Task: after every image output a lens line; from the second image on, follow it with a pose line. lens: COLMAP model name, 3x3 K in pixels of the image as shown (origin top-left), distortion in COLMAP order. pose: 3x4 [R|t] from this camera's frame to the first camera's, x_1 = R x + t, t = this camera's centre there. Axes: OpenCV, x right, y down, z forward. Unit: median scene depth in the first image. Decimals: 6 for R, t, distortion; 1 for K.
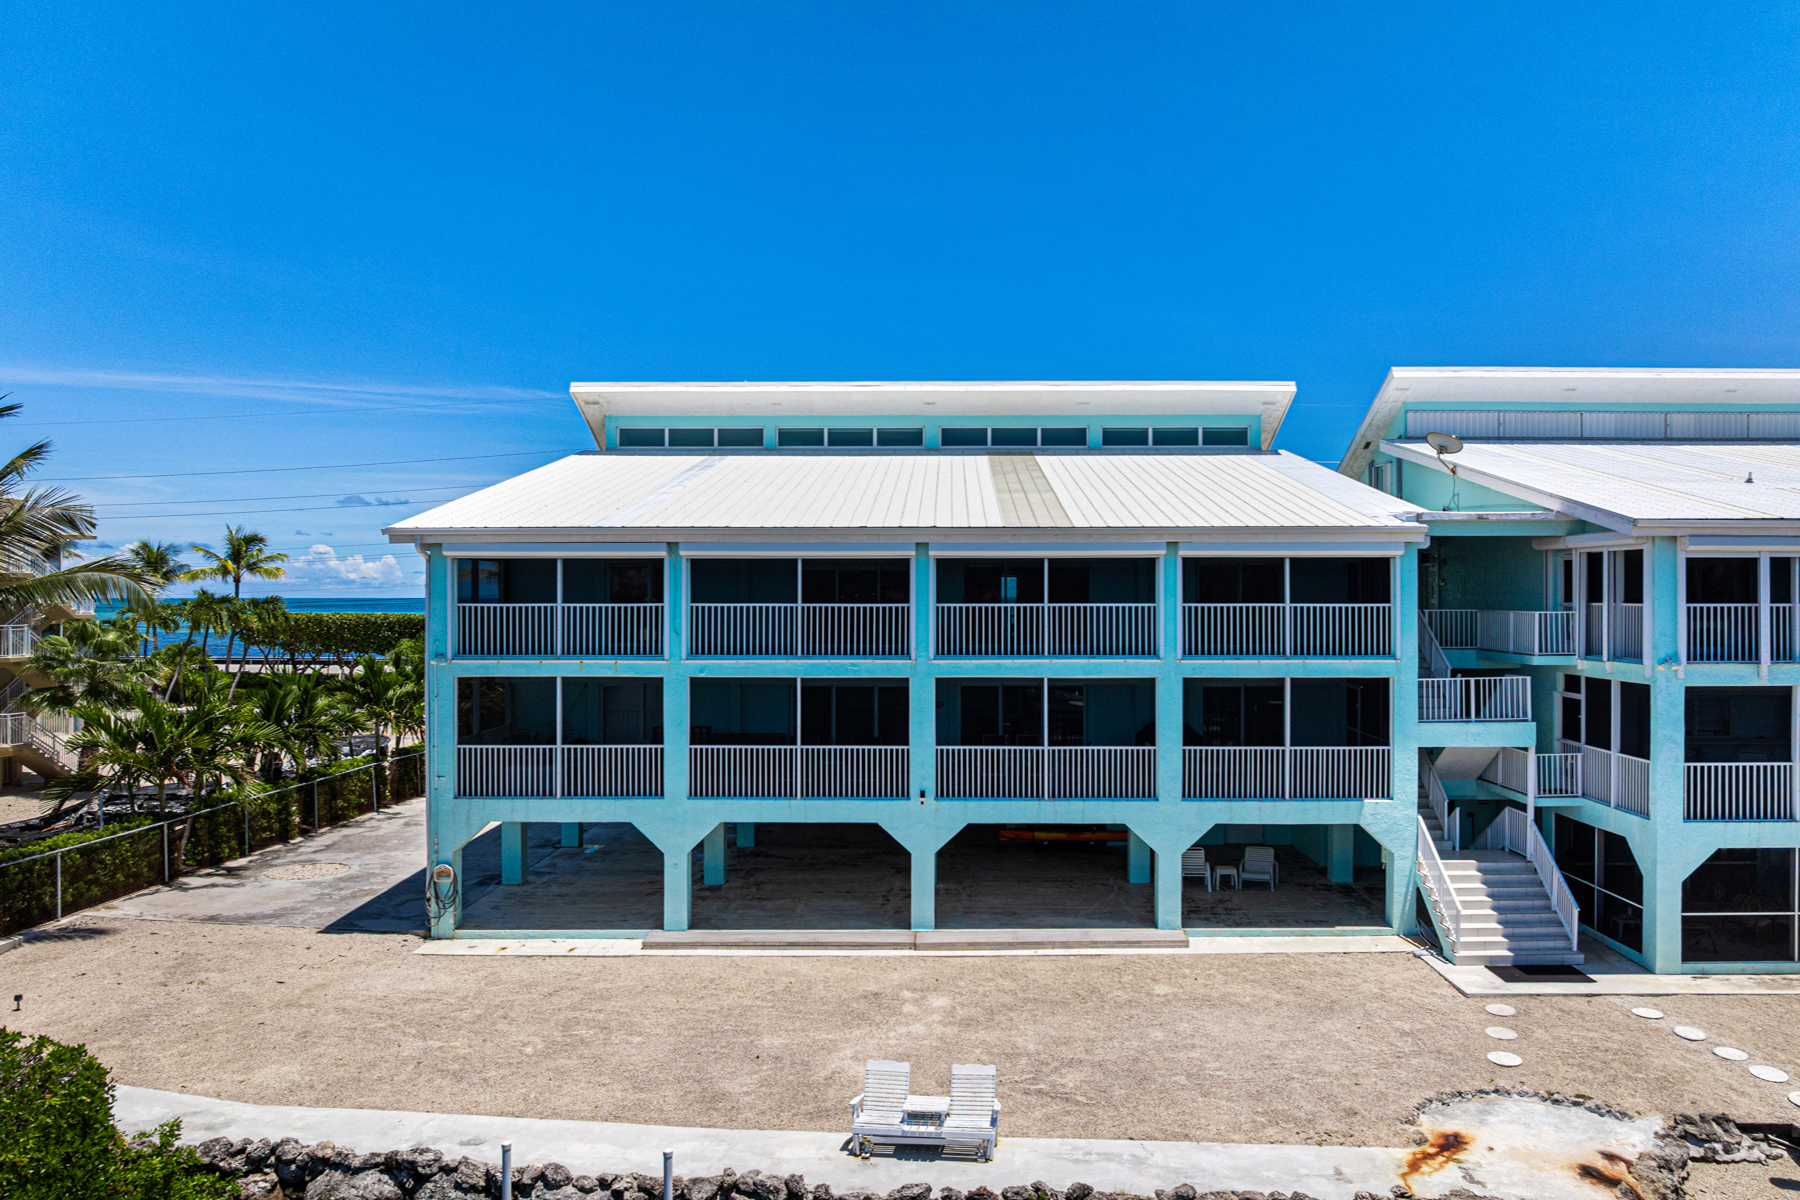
lens RADIAL K [[3532.0, 0, 900.0], [0, 3532.0, 600.0], [0, 0, 1]] dist [-0.318622, 0.362909]
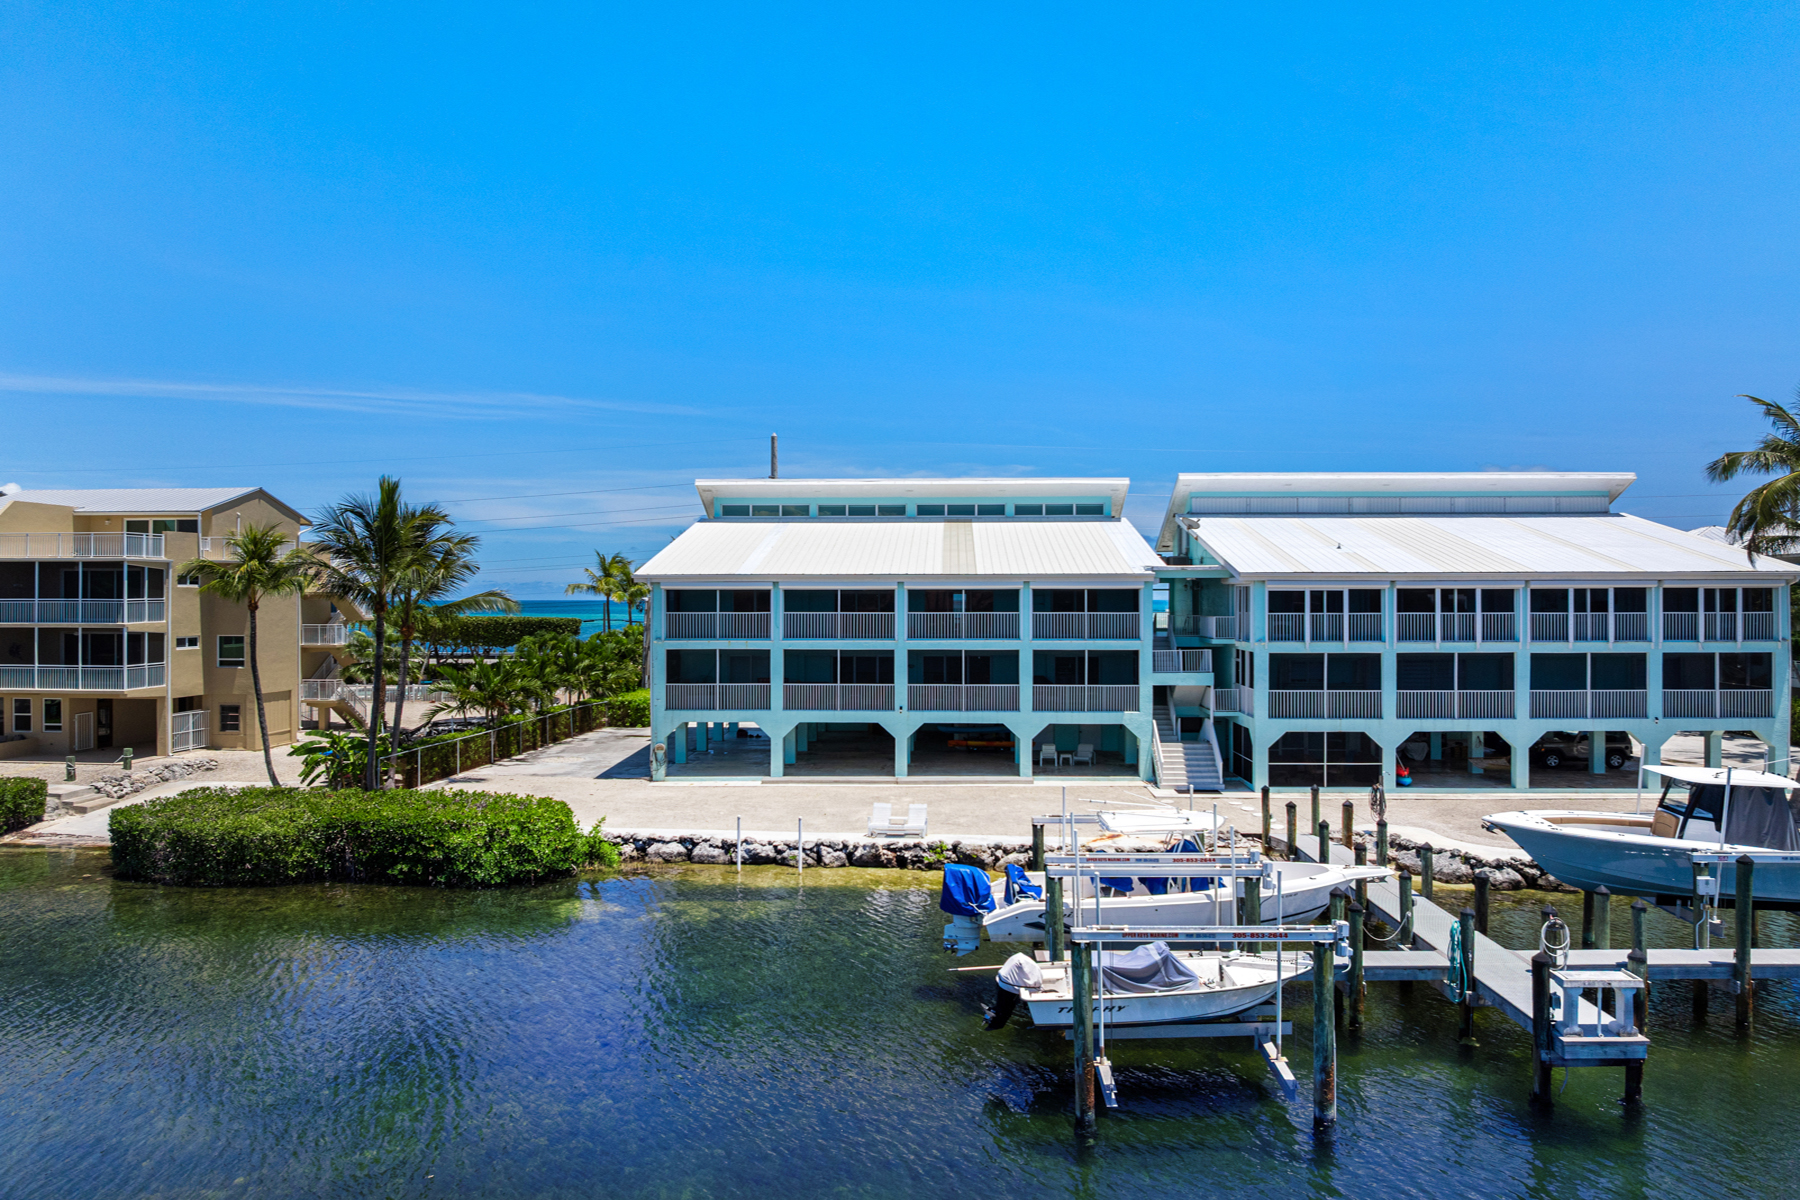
lens RADIAL K [[2545.0, 0, 842.2], [0, 2545.0, 597.7], [0, 0, 1]] dist [-0.098777, -0.086928]
pose [[0.999787, -0.000002, -0.020651, 0.002796], [-0.000072, 0.999993, -0.003616, -0.001945], [0.020650, 0.003617, 0.999780, -0.428819]]
